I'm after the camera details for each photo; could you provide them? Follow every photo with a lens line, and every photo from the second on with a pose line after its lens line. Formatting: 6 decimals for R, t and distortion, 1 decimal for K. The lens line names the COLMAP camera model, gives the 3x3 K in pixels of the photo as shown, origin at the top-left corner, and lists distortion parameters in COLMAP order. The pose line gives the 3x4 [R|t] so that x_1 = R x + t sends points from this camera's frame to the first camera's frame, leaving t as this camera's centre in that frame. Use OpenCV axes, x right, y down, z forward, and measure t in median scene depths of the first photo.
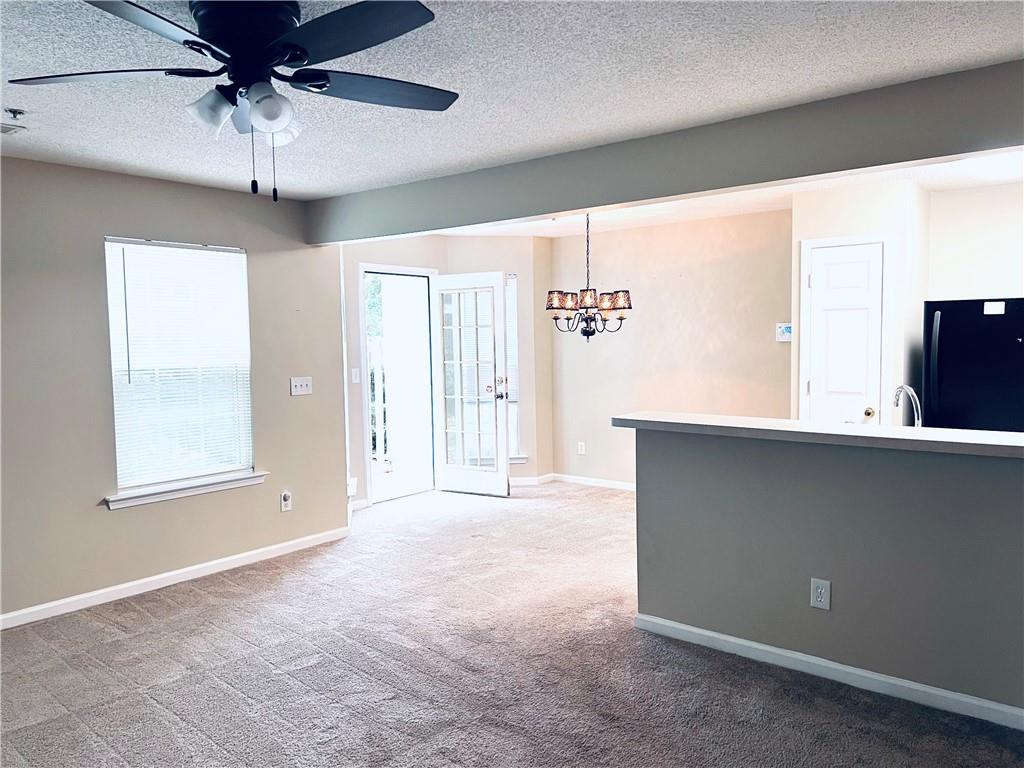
lens RADIAL K [[766.1, 0, 507.2], [0, 766.1, 384.1], [0, 0, 1]] dist [0.032823, -0.028435]
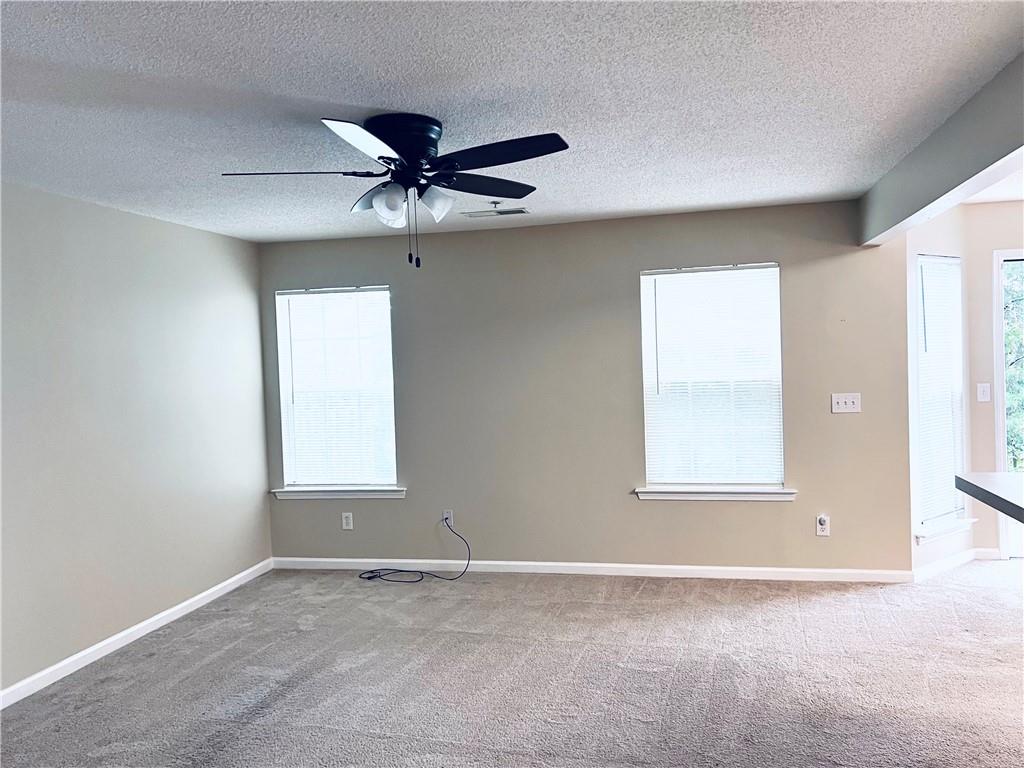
lens RADIAL K [[800.6, 0, 516.1], [0, 800.6, 383.7], [0, 0, 1]] dist [0.047560, -0.019673]
pose [[0.447586, 0.026244, -0.893856, 0.494009], [-0.024578, 0.999553, 0.017040, -0.032332], [0.893903, 0.014342, 0.448031, 0.263550]]
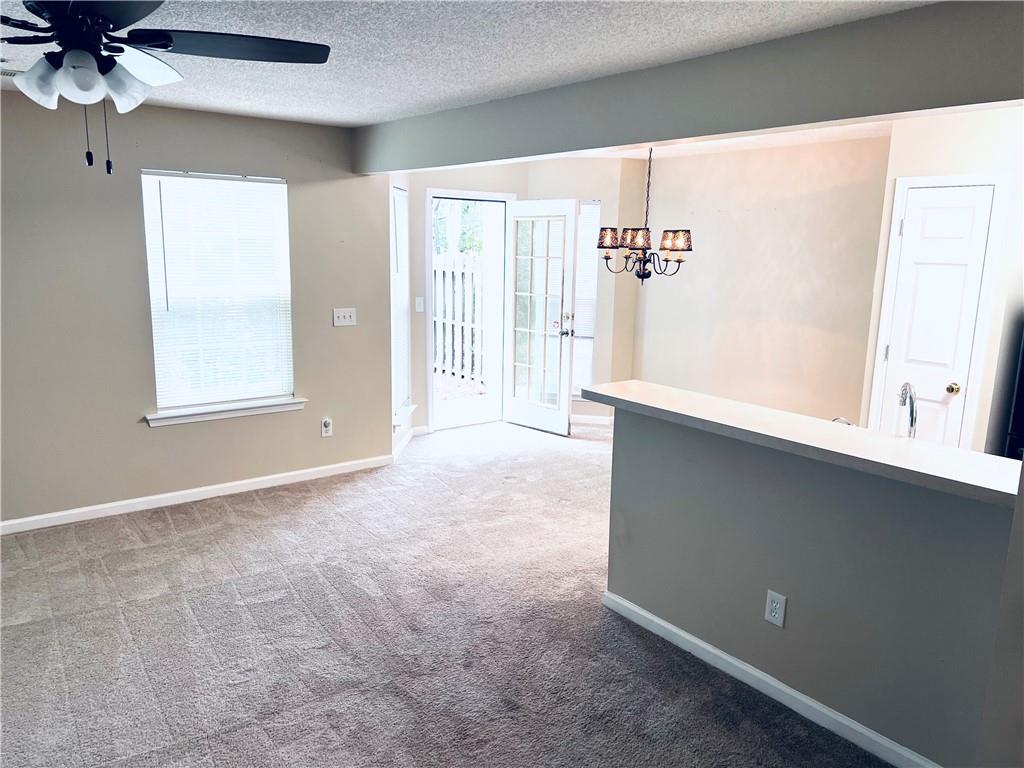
lens RADIAL K [[766.1, 0, 505.8], [0, 766.1, 384.8], [0, 0, 1]] dist [0.032823, -0.028435]
pose [[0.971492, 0.078449, -0.223716, 0.206796], [-0.049717, 0.990096, 0.131294, -0.062600], [0.231800, -0.116429, 0.965771, 0.071114]]
